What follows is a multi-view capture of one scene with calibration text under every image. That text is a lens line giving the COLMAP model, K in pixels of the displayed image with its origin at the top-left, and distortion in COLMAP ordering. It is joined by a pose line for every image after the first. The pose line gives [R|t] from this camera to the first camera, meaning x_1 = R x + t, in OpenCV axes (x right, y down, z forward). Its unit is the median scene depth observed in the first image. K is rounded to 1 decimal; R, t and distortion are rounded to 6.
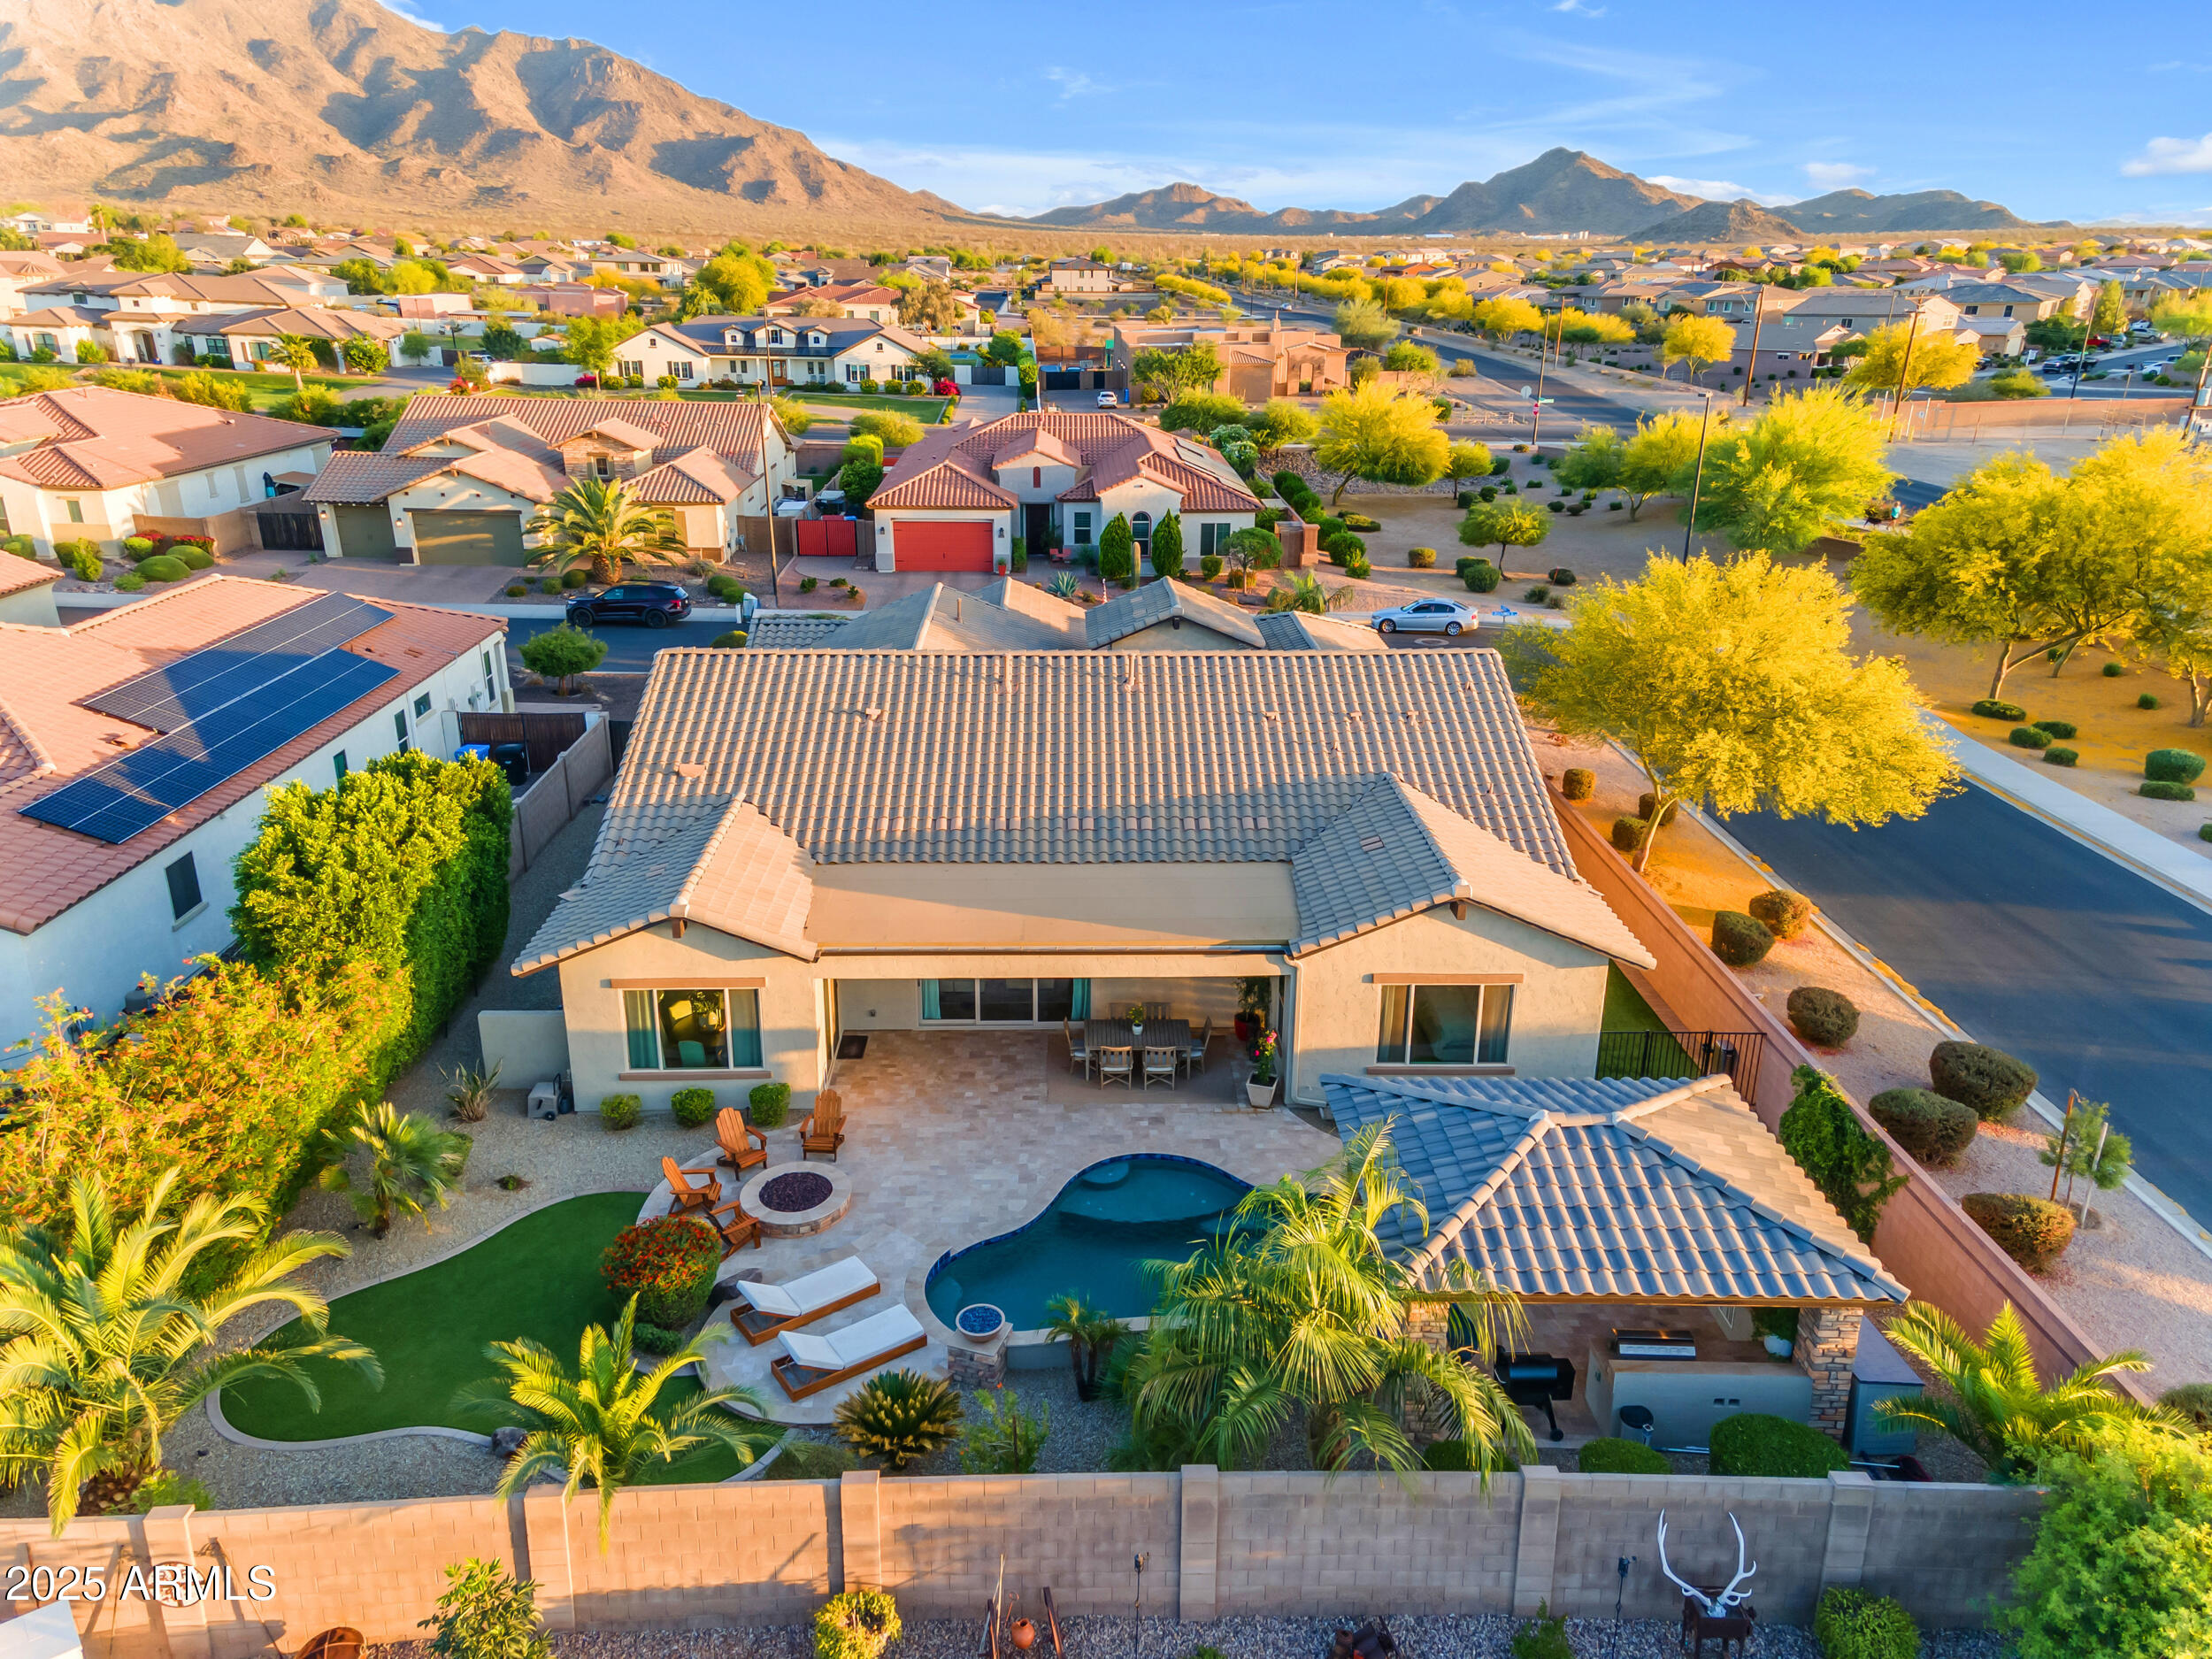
lens RADIAL K [[1563.9, 0, 1103.5], [0, 1563.9, 832.1], [0, 0, 1]] dist [0.124756, 0.017217]
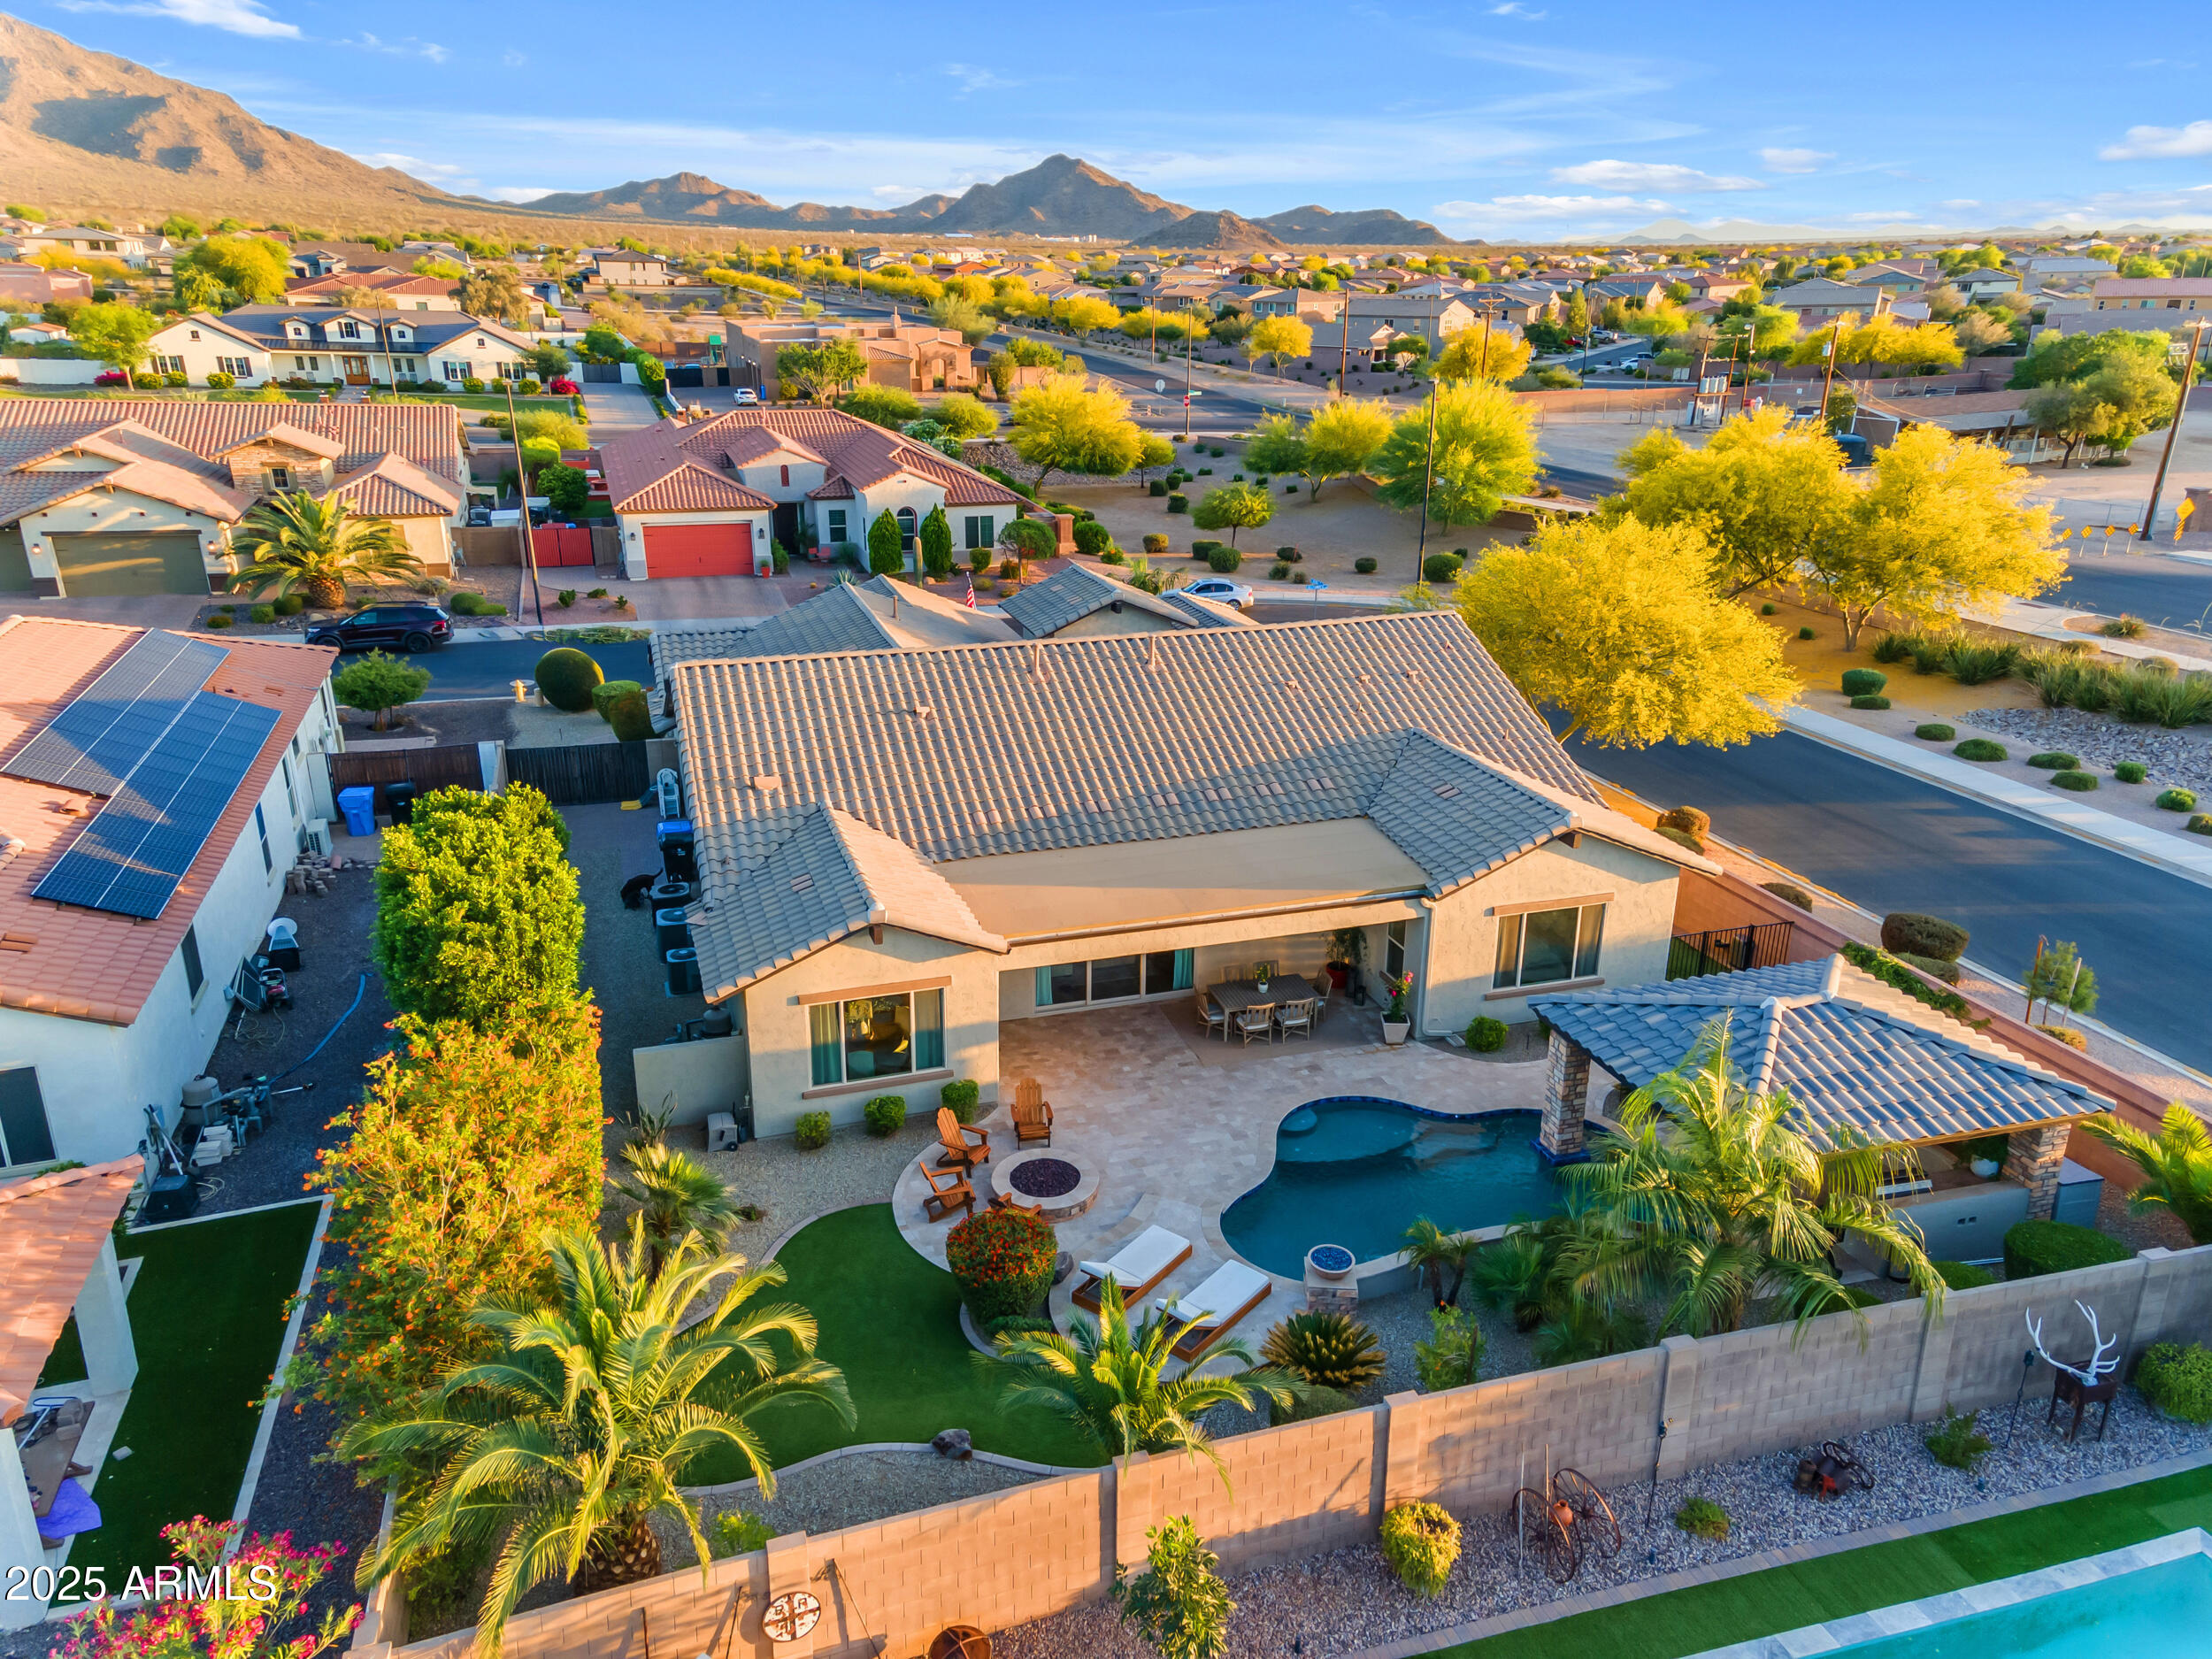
lens RADIAL K [[1563.9, 0, 1098.0], [0, 1563.9, 834.0], [0, 0, 1]] dist [0.124756, 0.017217]
pose [[0.959961, -0.097306, 0.262691, -0.305174], [0.096610, 0.995200, 0.015596, -0.002979], [-0.262948, 0.010408, 0.964754, 0.014185]]
